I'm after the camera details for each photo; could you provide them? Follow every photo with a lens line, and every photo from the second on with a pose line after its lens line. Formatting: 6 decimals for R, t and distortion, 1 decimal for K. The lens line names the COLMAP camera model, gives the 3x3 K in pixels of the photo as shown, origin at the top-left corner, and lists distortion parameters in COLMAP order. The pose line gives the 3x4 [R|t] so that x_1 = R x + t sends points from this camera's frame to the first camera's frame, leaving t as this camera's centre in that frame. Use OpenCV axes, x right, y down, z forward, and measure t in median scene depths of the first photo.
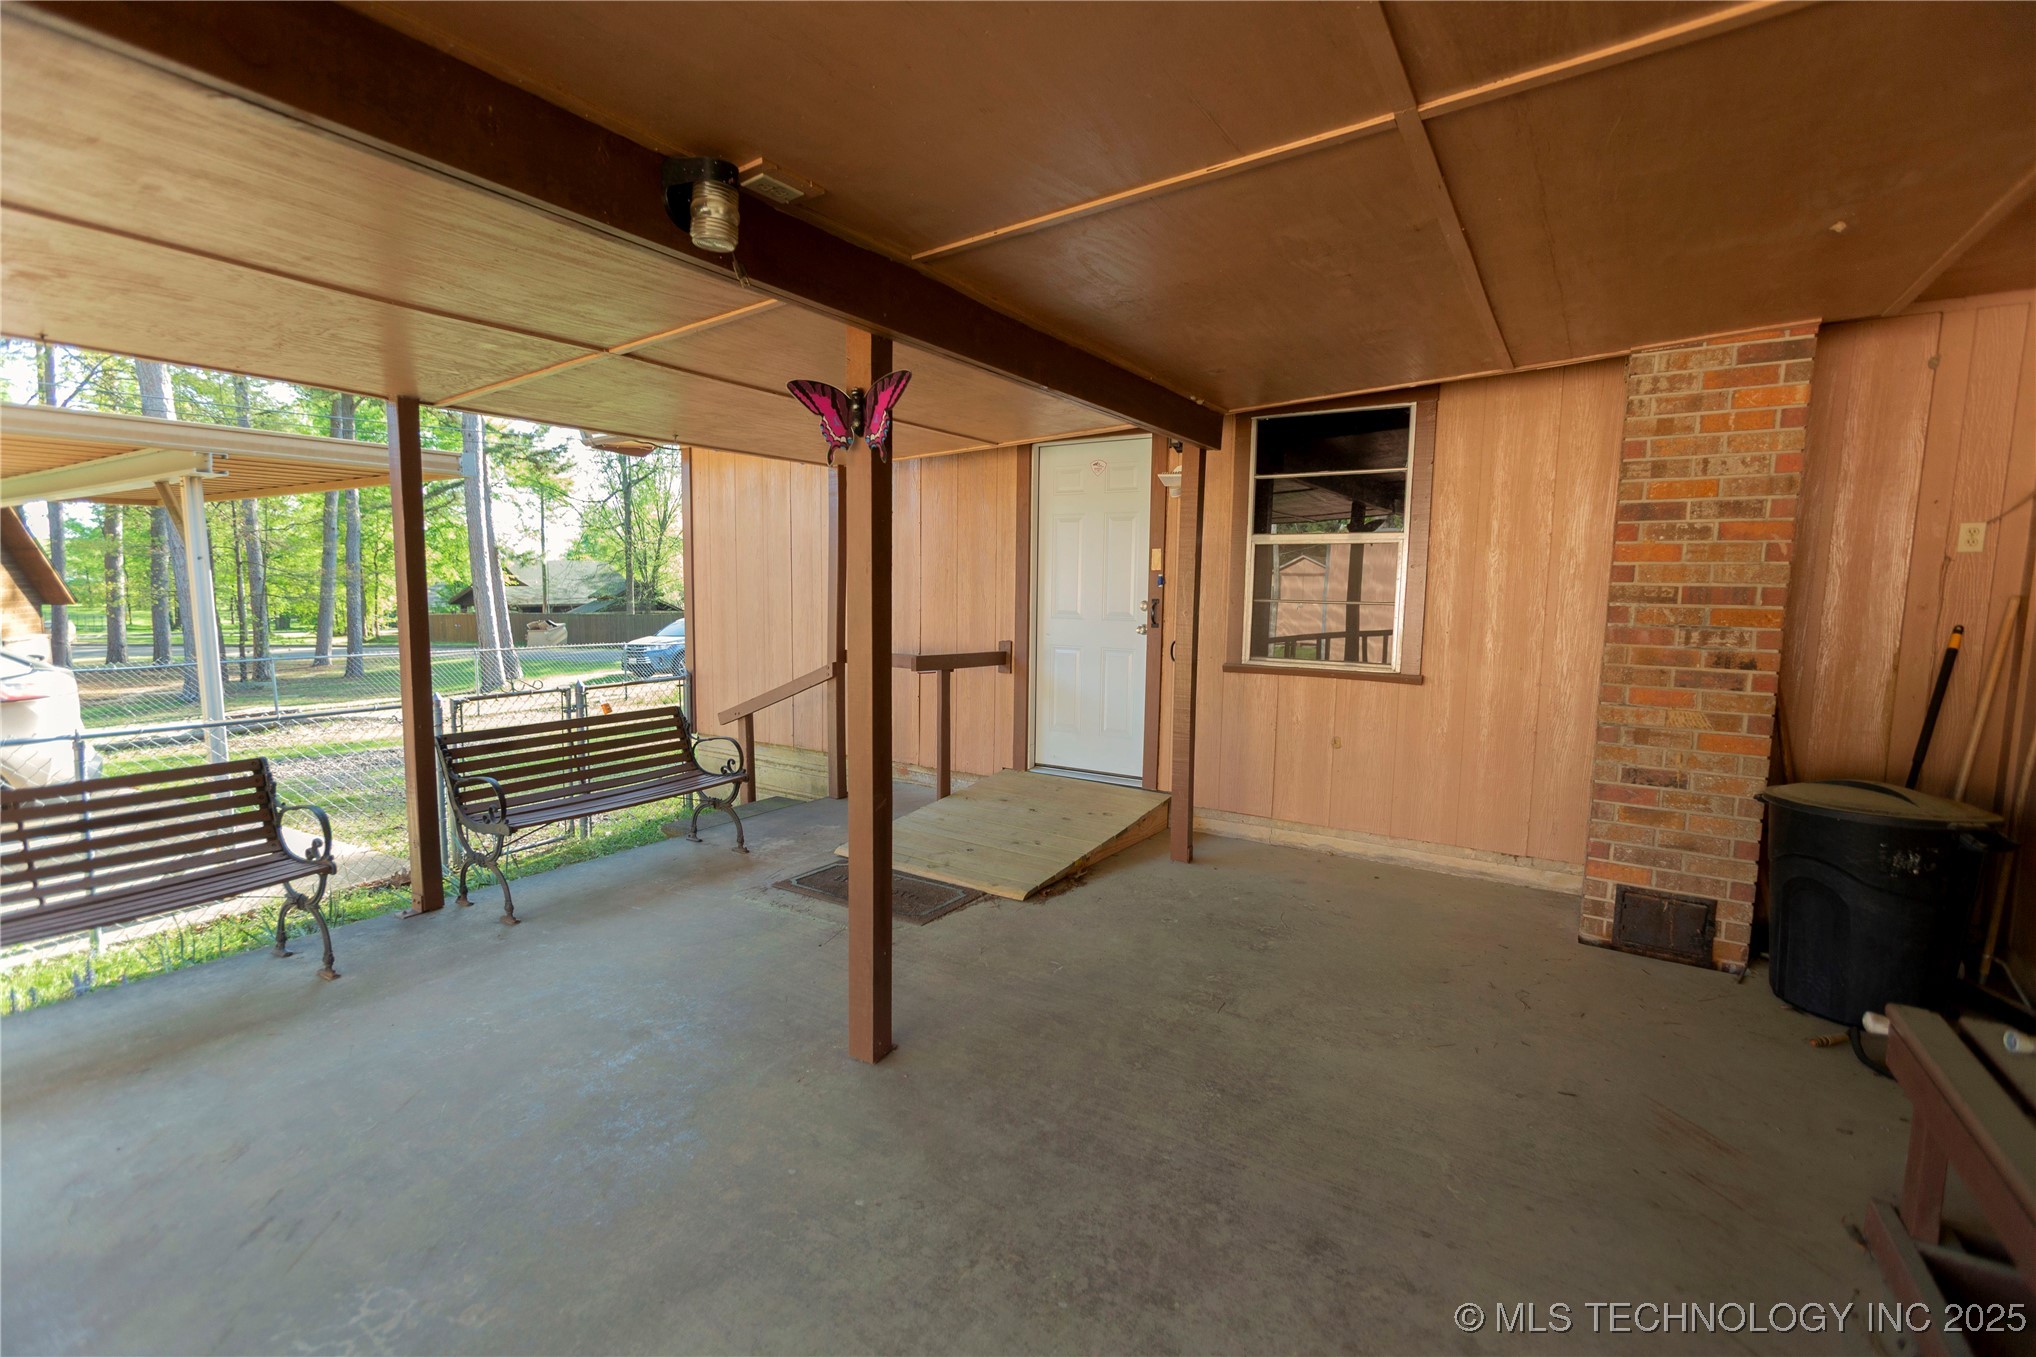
lens RADIAL K [[921.4, 0, 1007.2], [0, 921.4, 702.1], [0, 0, 1]] dist [0.000784, 0.000109]
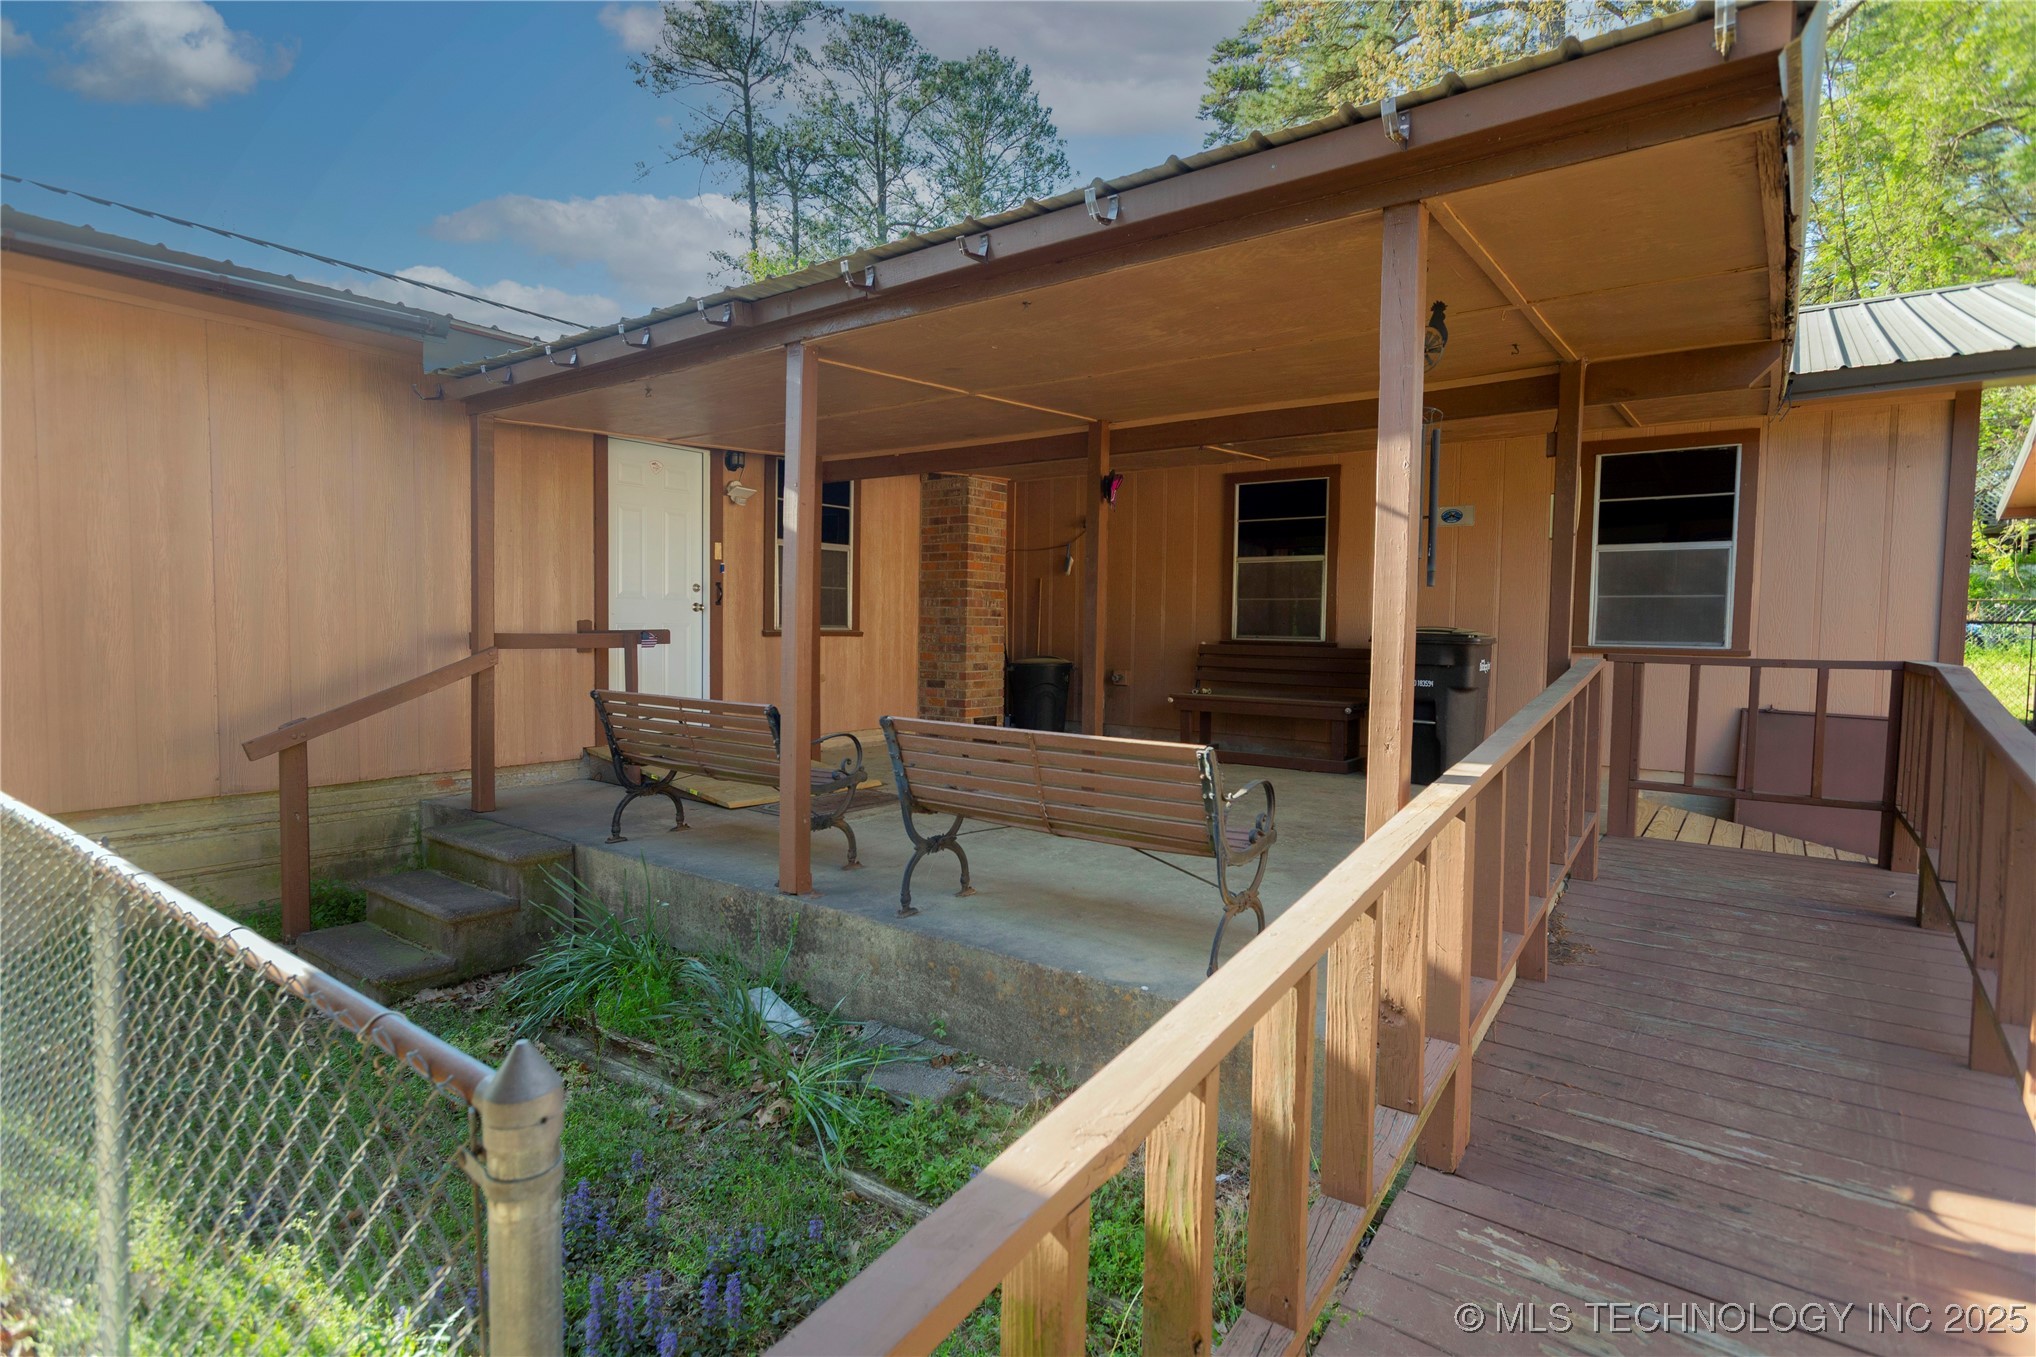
lens RADIAL K [[1022.0, 0, 1008.7], [0, 1022.0, 667.9], [0, 0, 1]] dist [-0.002966, -0.000647]
pose [[0.086481, -0.063273, 0.994242, -1.215442], [0.105085, 0.992993, 0.054053, -0.029061], [-0.990696, 0.099805, 0.092524, 0.487988]]
